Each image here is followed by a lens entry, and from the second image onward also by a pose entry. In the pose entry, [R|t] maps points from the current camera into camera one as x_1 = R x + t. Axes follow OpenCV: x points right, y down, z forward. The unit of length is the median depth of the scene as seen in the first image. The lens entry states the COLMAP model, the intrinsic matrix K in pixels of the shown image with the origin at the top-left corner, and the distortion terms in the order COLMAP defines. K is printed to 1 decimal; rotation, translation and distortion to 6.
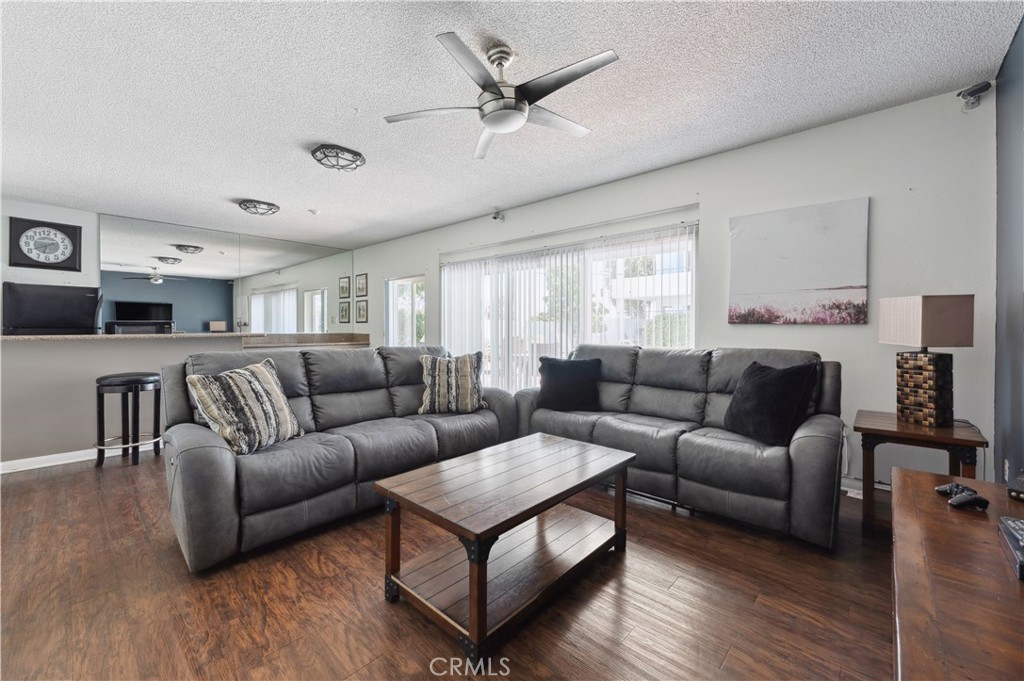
lens RADIAL K [[409.1, 0, 511.8], [0, 409.1, 331.6], [0, 0, 1]] dist [-0.003120, -0.000248]
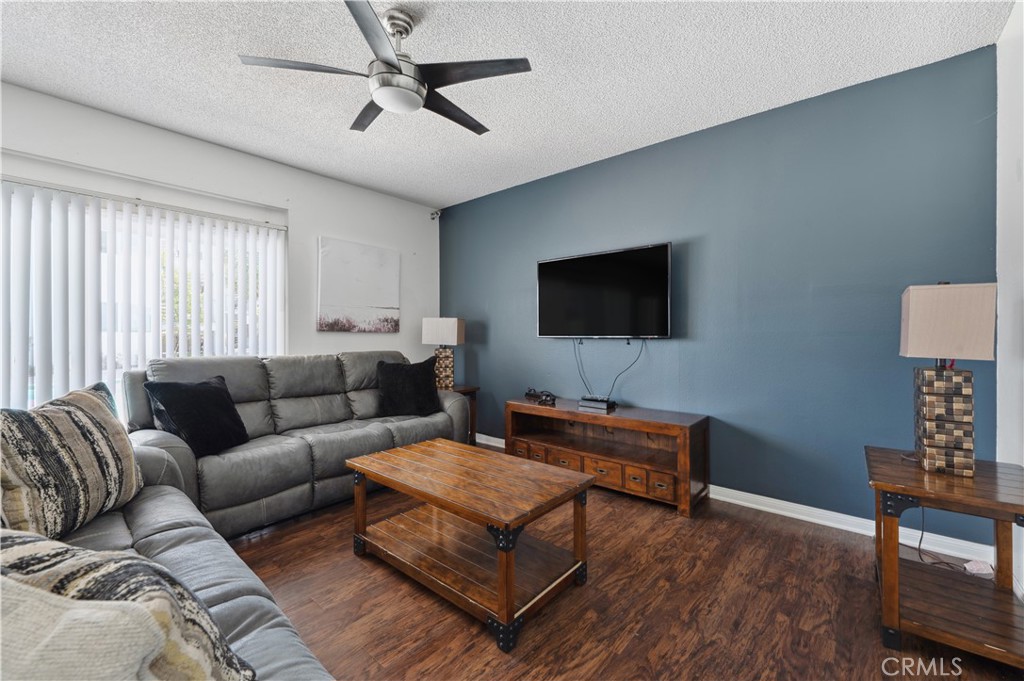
lens RADIAL K [[409.1, 0, 511.8], [0, 409.1, 338.3], [0, 0, 1]] dist [-0.003120, -0.000248]
pose [[-0.033293, -0.008600, 0.999409, -0.671942], [0.009108, 0.999919, 0.008908, -0.006341], [-0.999404, 0.009399, -0.033212, 0.588765]]
